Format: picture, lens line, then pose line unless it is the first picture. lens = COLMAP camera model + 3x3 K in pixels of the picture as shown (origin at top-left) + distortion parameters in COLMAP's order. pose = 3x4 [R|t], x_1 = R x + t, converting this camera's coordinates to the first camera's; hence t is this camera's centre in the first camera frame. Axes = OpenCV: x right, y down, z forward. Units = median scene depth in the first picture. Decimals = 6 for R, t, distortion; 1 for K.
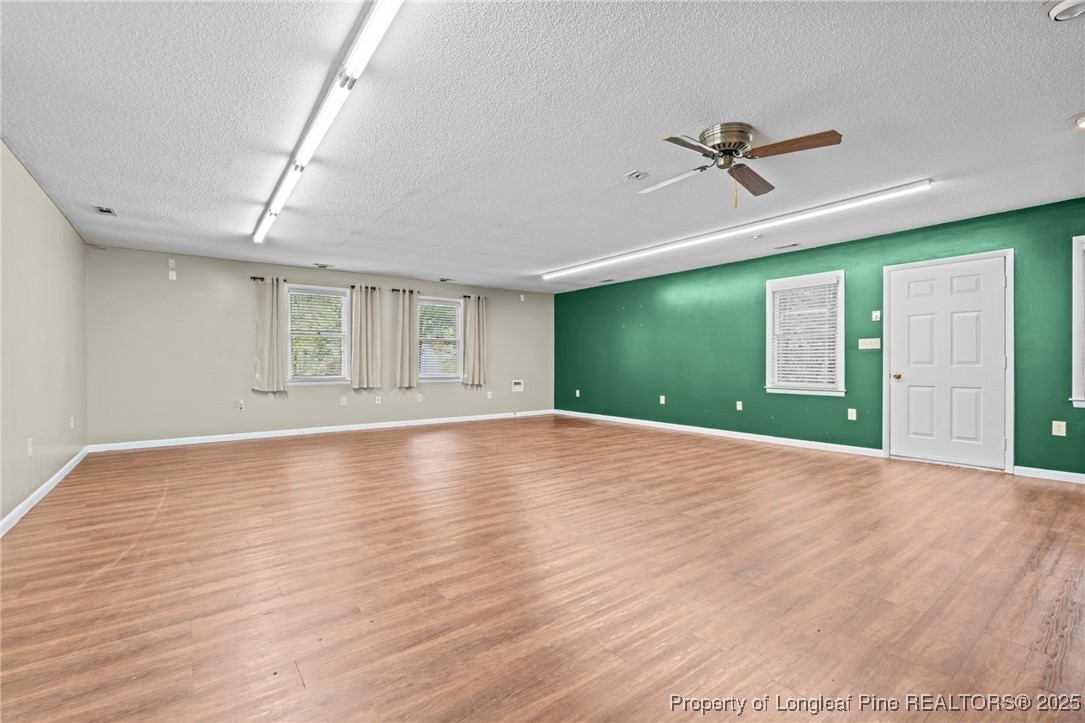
lens RADIAL K [[476.1, 0, 535.1], [0, 476.1, 358.8], [0, 0, 1]] dist [-0.010994, 0.000681]
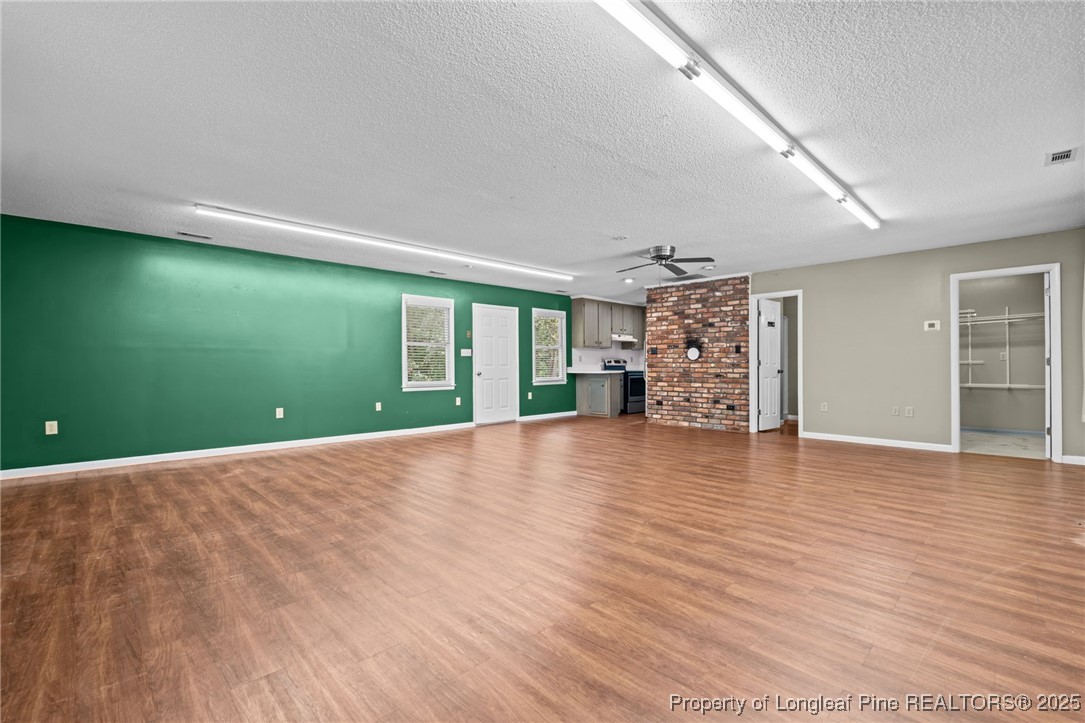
lens RADIAL K [[476.1, 0, 533.9], [0, 476.1, 366.4], [0, 0, 1]] dist [-0.010994, 0.000681]
pose [[-0.126514, -0.003581, 0.991958, -0.832275], [-0.007939, 0.999965, 0.002597, 0.005895], [-0.991933, -0.007547, -0.126538, 0.994161]]
